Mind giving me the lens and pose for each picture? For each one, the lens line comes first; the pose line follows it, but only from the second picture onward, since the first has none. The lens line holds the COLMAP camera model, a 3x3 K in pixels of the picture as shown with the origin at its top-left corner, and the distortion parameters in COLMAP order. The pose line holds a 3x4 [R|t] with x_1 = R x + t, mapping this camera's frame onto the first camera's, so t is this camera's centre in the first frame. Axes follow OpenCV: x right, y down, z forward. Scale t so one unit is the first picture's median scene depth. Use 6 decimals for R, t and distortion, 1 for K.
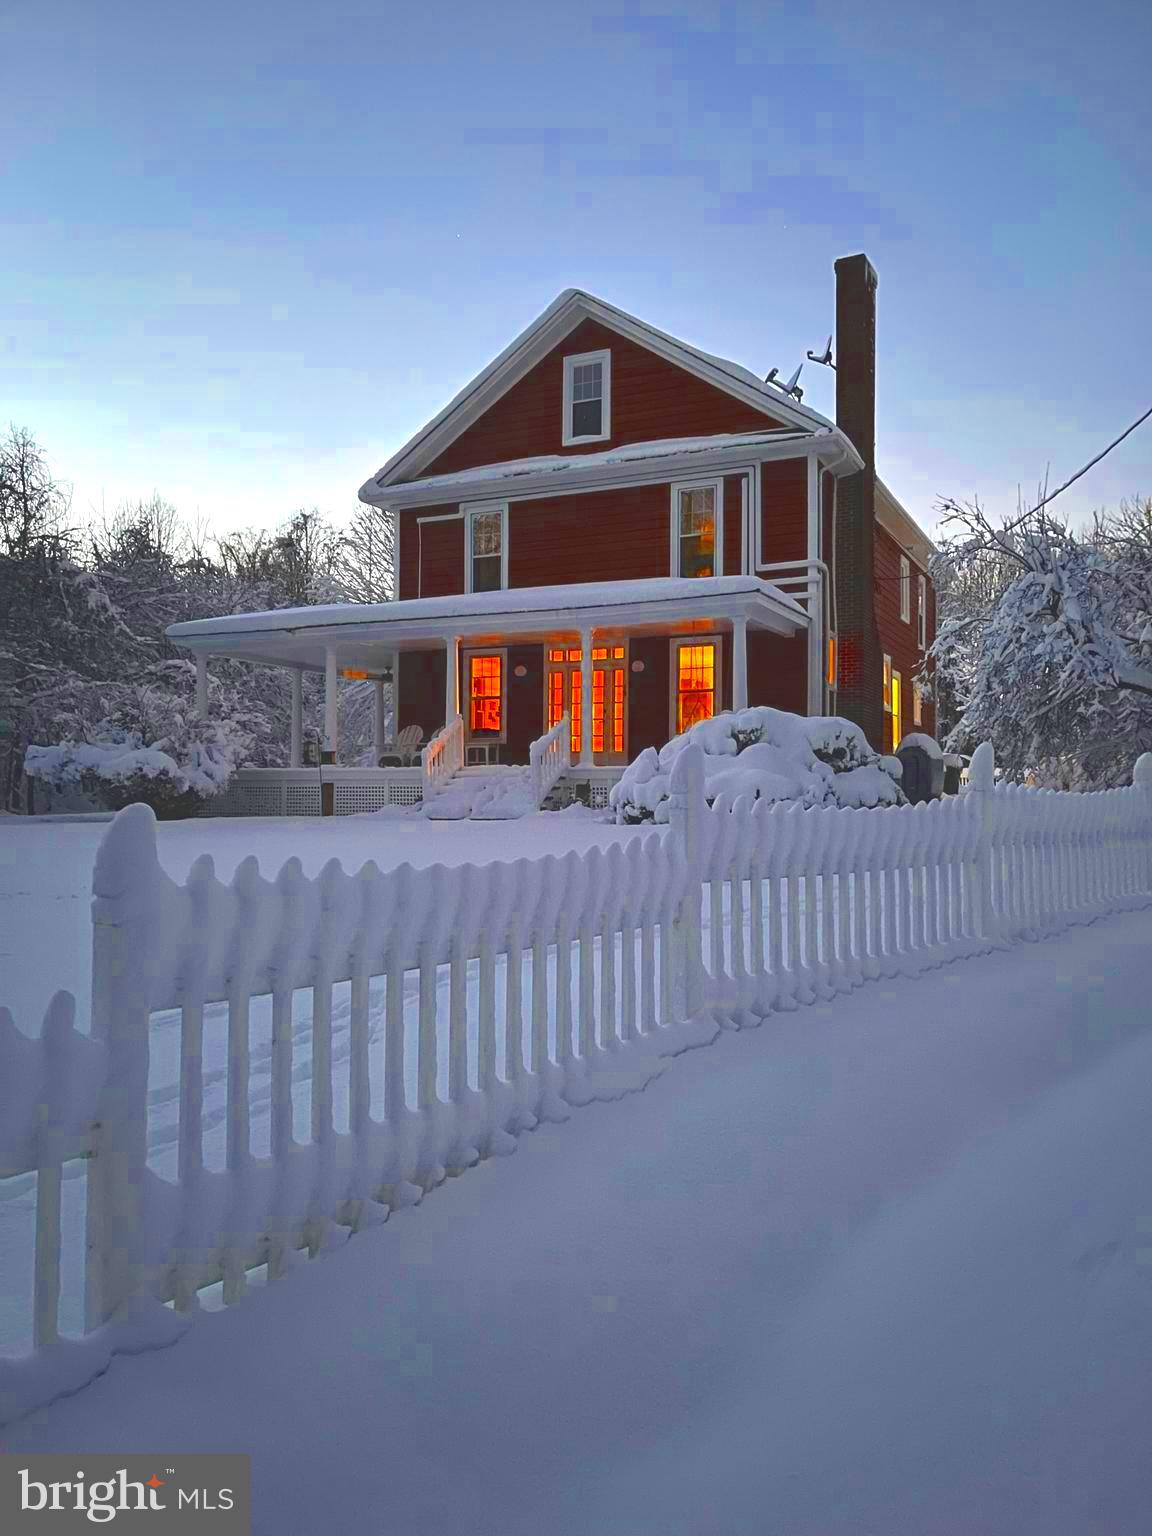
lens RADIAL K [[1163.2, 0, 576.0], [0, 1163.2, 768.0], [0, 0, 1]] dist [0.071265, -0.123913]
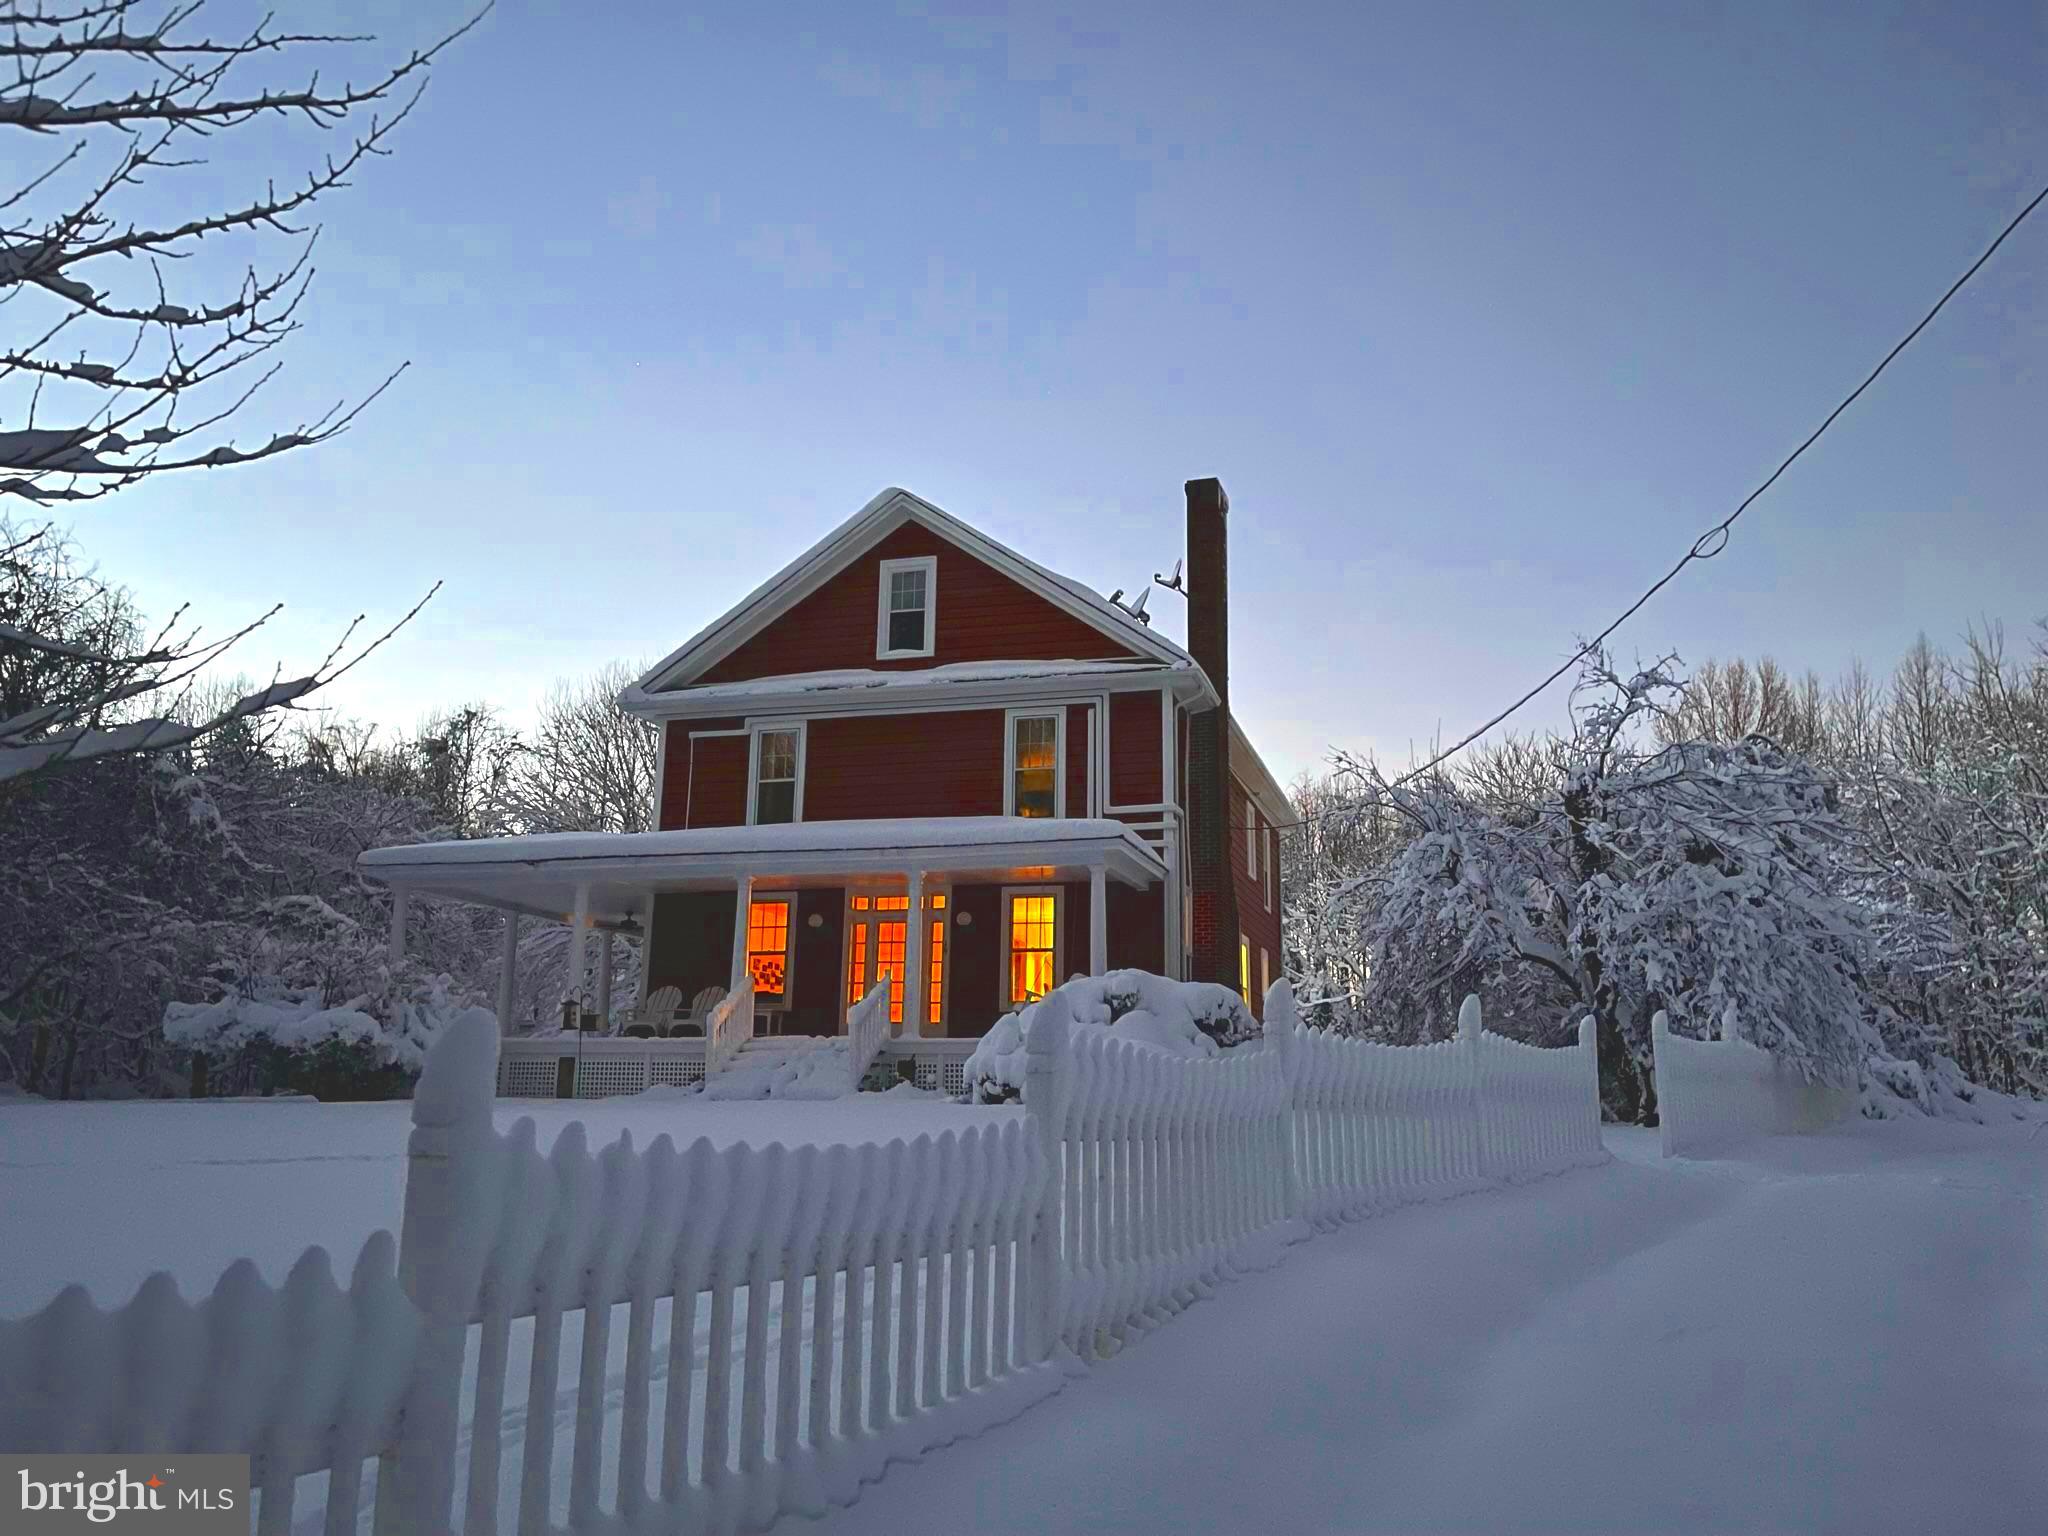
lens RADIAL K [[1550.9, 0, 1024.0], [0, 1550.9, 768.0], [0, 0, 1]] dist [0.071265, -0.123913]
pose [[0.984983, 0.046027, 0.166400, -0.094537], [-0.014301, 0.982248, -0.187040, 0.013963], [-0.172055, 0.181852, 0.968156, -0.107850]]
